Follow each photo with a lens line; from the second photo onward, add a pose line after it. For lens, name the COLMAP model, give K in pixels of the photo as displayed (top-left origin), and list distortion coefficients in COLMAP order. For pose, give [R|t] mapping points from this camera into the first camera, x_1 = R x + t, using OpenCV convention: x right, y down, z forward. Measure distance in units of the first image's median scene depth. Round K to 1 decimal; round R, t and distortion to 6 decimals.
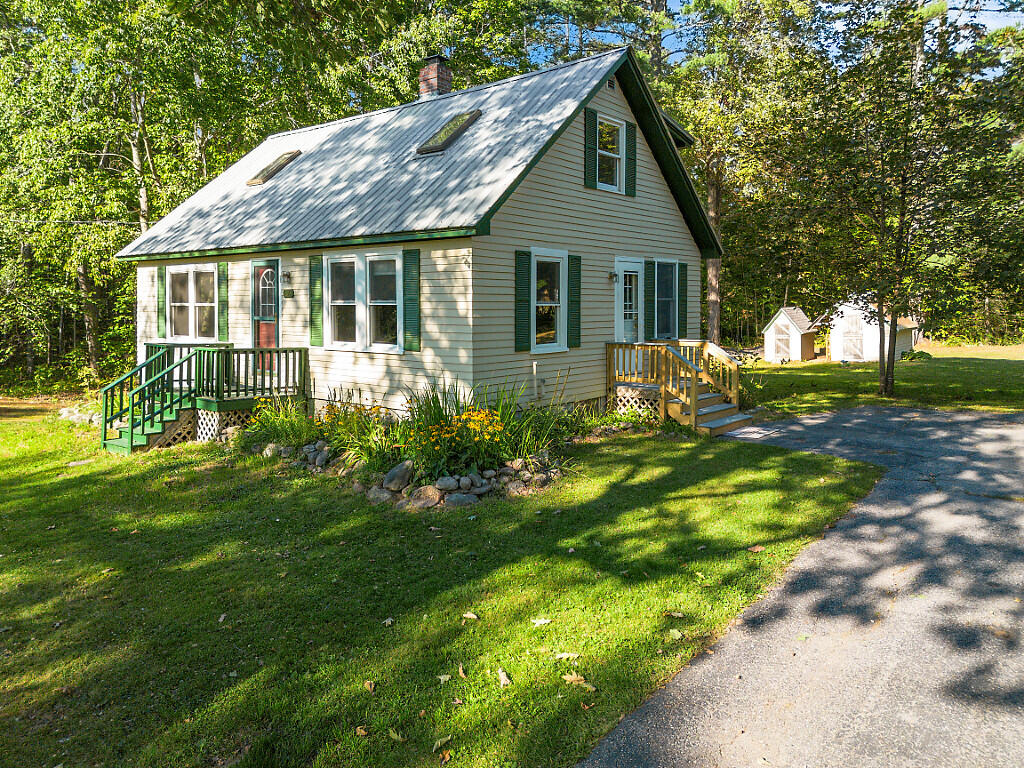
lens RADIAL K [[769.6, 0, 509.0], [0, 769.6, 317.8], [0, 0, 1]] dist [0.034786, -0.003302]
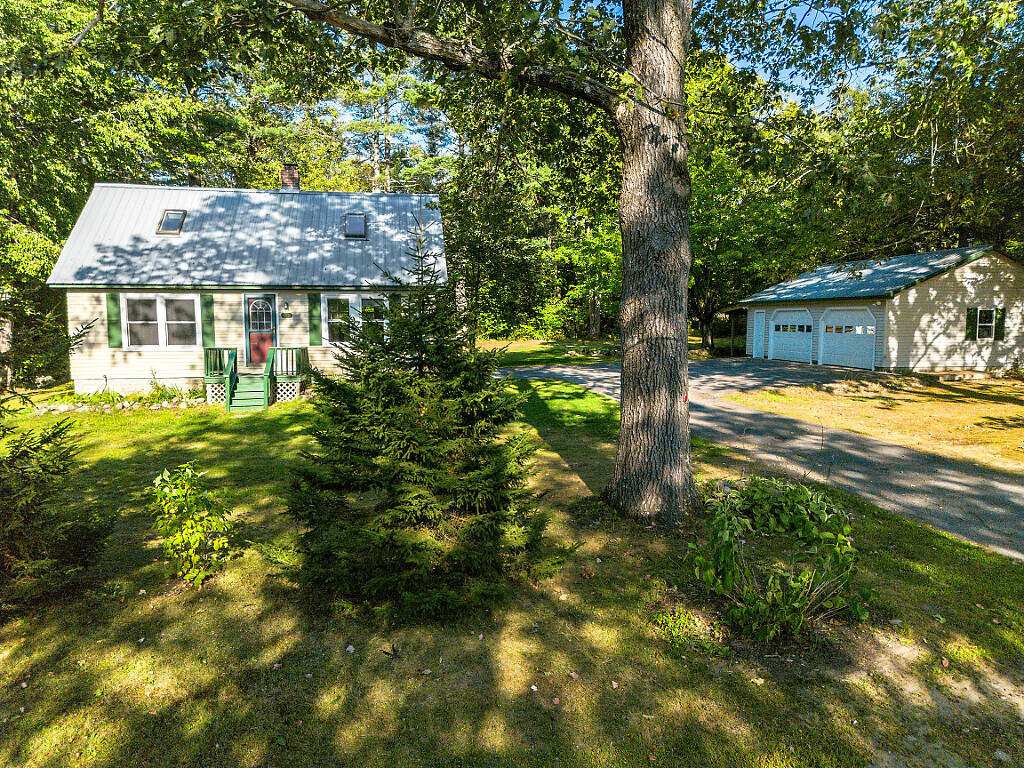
lens RADIAL K [[727.0, 0, 512.0], [0, 727.0, 384.0], [0, 0, 1]] dist [0.041139, -0.001719]
pose [[0.658668, -0.075160, 0.748670, -1.171385], [0.017263, 0.996246, 0.084827, -0.006501], [-0.752236, -0.042948, 0.657493, -0.430715]]
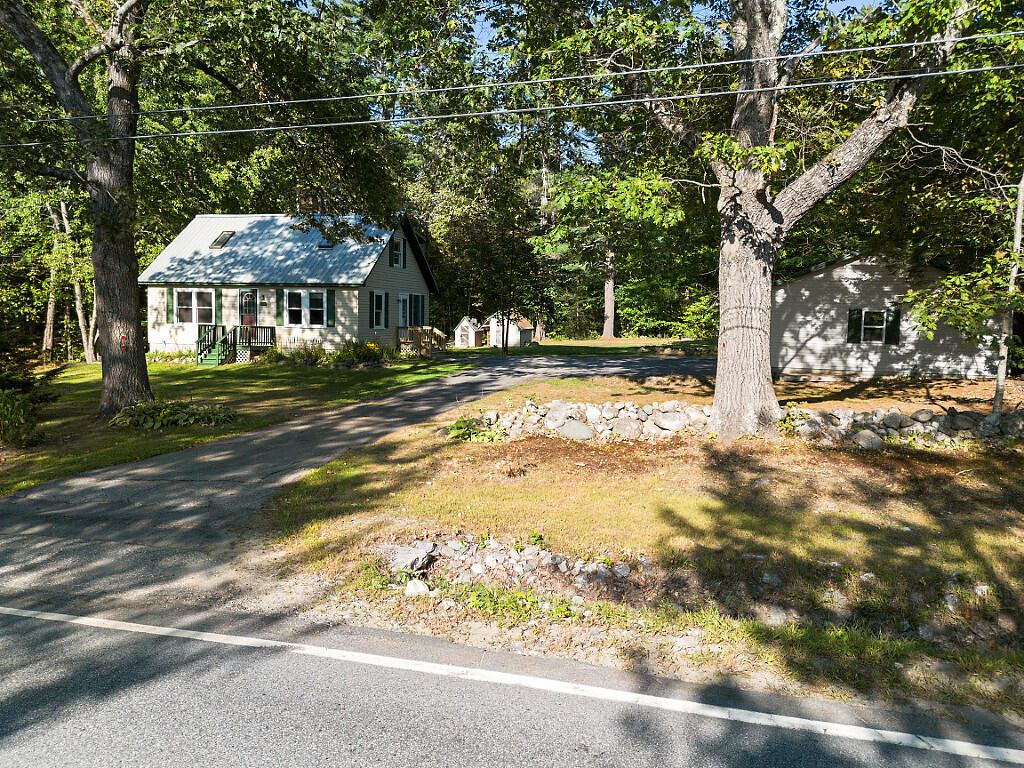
lens RADIAL K [[727.0, 0, 512.0], [0, 727.0, 384.0], [0, 0, 1]] dist [0.041139, -0.001719]
pose [[0.922144, -0.018309, 0.386414, -0.453315], [-0.011645, 0.997113, 0.075036, 0.036283], [-0.386672, -0.073694, 0.919268, -1.374194]]
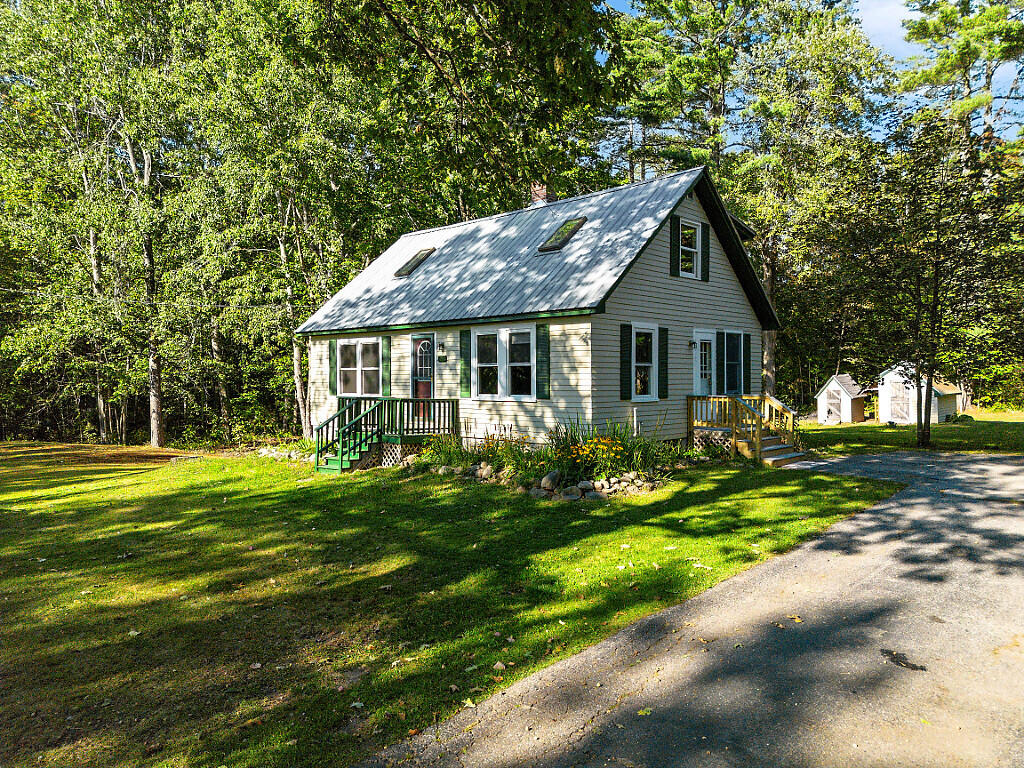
lens RADIAL K [[727.0, 0, 512.0], [0, 727.0, 384.0], [0, 0, 1]] dist [0.041139, -0.001719]
pose [[0.996997, -0.001819, -0.077414, -0.069886], [0.001100, 0.999956, -0.009337, 0.023647], [0.077427, 0.009224, 0.996955, -0.231879]]
